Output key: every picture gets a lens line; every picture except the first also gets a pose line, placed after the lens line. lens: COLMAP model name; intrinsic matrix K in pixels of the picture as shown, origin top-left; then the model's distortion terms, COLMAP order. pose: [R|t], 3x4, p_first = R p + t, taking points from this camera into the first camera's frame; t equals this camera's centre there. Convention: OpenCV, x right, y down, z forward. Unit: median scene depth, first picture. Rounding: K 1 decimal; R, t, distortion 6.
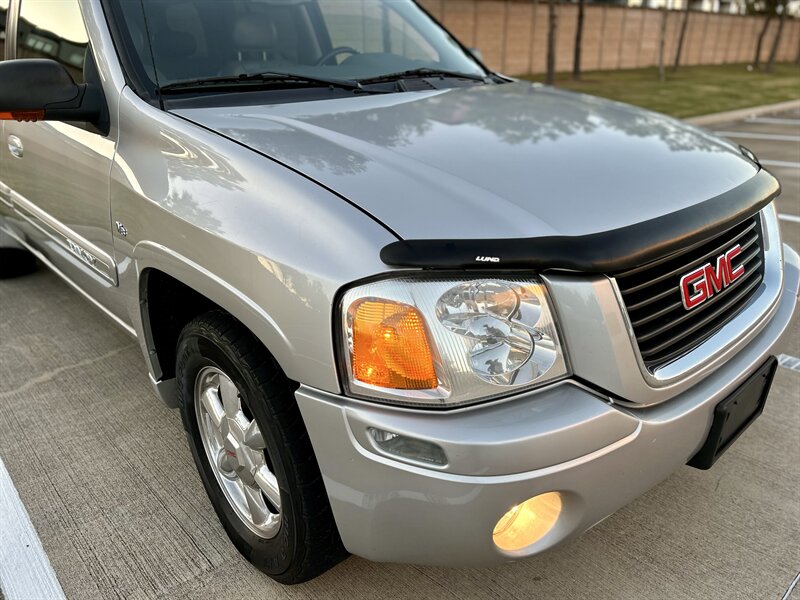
lens RADIAL K [[586.0, 0, 400.0], [0, 586.0, 300.0], [0, 0, 1]] dist [0.055186, -0.054924]
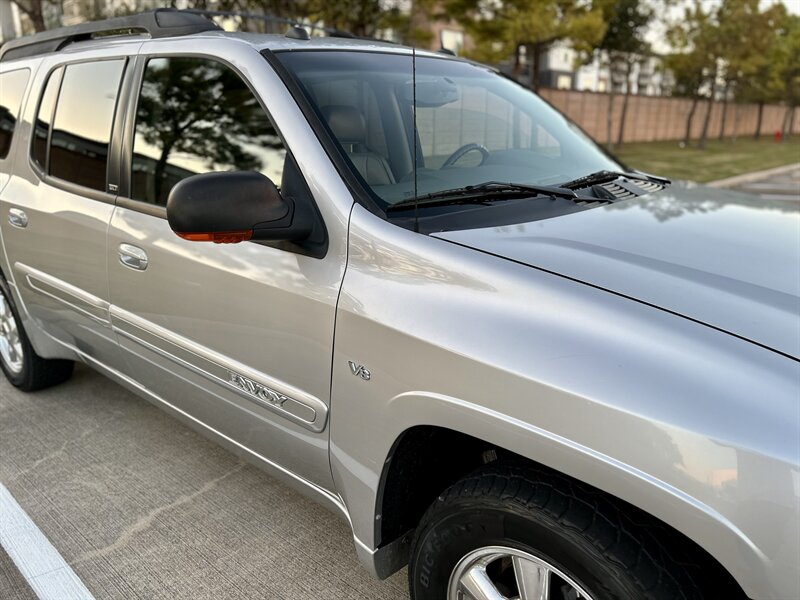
lens RADIAL K [[584.9, 0, 400.0], [0, 584.9, 300.0], [0, 0, 1]] dist [0.047481, -0.056509]
pose [[0.994661, -0.024485, 0.100251, -0.419905], [0.035295, 0.993576, -0.107522, -0.109492], [-0.096974, 0.110486, 0.989135, 0.143291]]
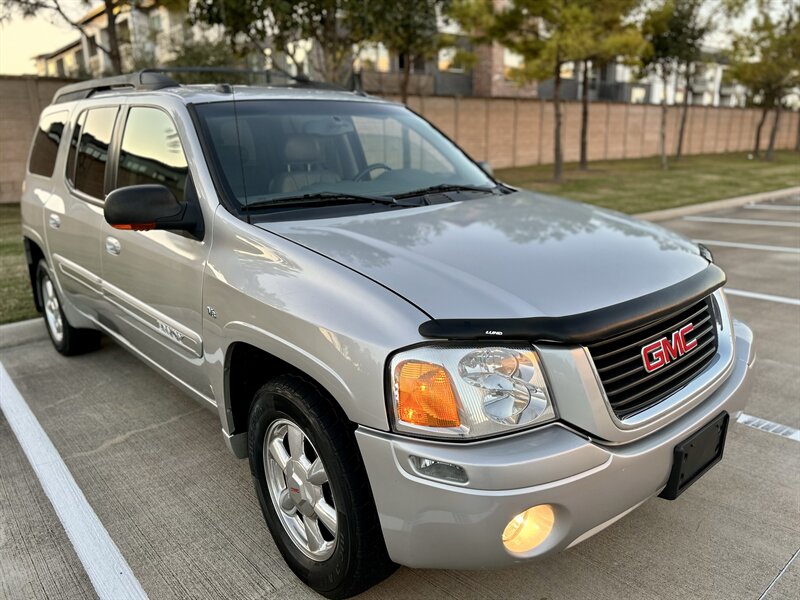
lens RADIAL K [[586.0, 0, 400.0], [0, 586.0, 300.0], [0, 0, 1]] dist [0.055186, -0.054924]
pose [[0.999615, -0.003865, -0.027481, -0.021028], [0.000114, 0.990818, -0.135204, 0.023098], [0.027751, 0.135149, 0.990437, -0.227375]]
